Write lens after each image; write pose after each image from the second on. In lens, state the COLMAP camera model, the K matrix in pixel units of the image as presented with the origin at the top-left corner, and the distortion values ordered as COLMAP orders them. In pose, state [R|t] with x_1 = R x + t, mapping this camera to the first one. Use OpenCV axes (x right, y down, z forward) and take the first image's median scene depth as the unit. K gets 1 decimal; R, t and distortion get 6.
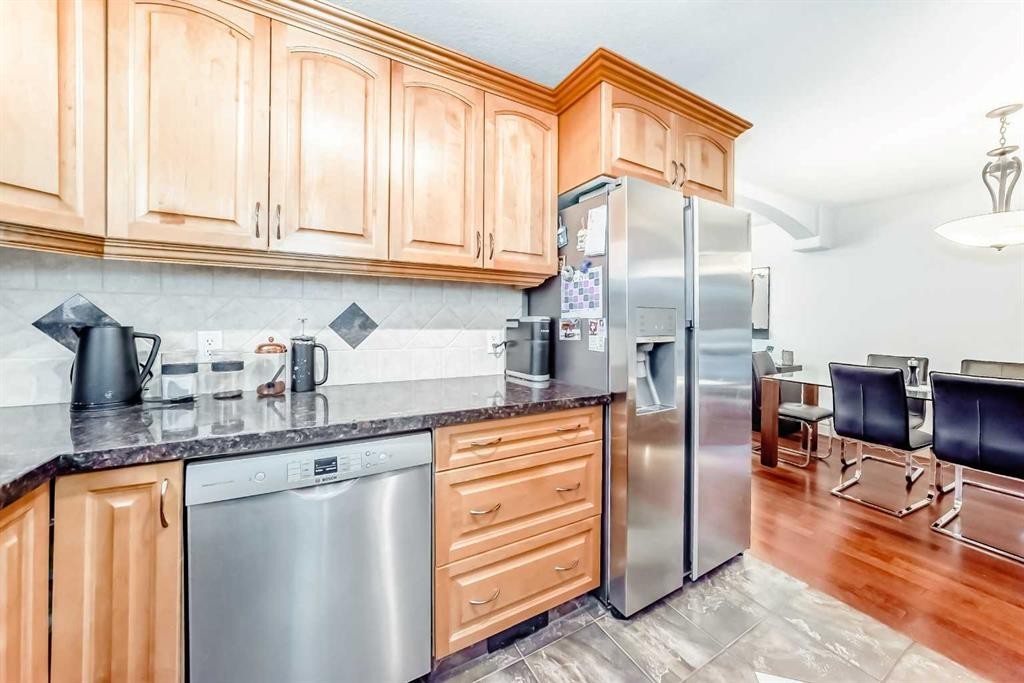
lens RADIAL K [[360.3, 0, 510.1], [0, 360.3, 320.2], [0, 0, 1]] dist [-0.032240, 0.000037]
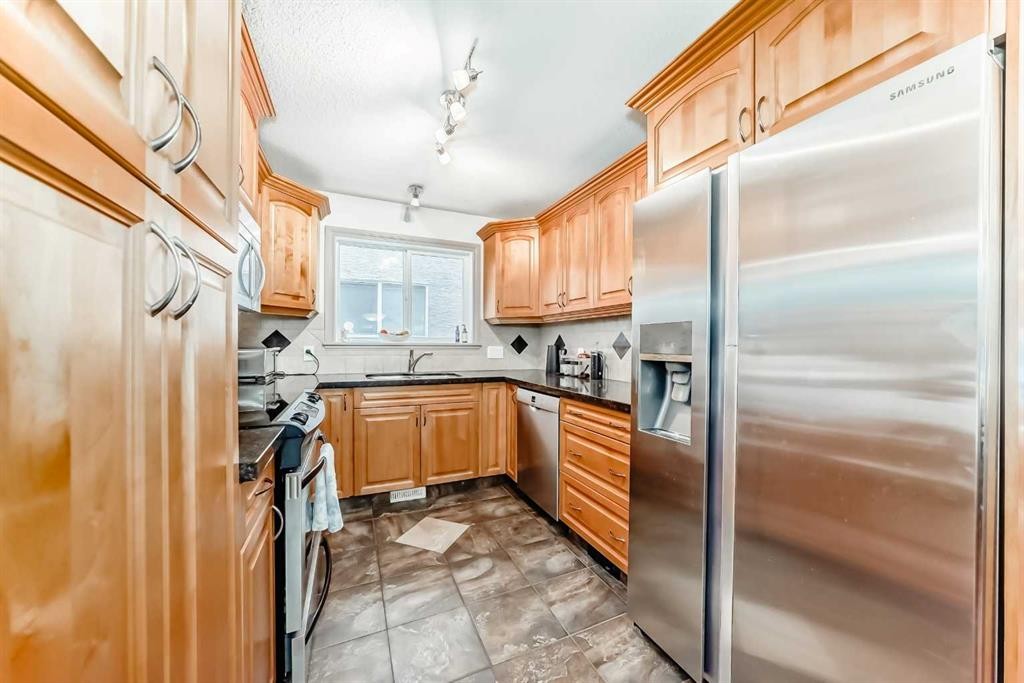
lens RADIAL K [[361.1, 0, 512.4], [0, 361.1, 335.4], [0, 0, 1]] dist [0.000255, 0.000000]
pose [[-0.083353, -0.028449, -0.996114, 1.508349], [0.008922, 0.999531, -0.029293, 0.015174], [0.996480, -0.011329, -0.083060, 0.754448]]
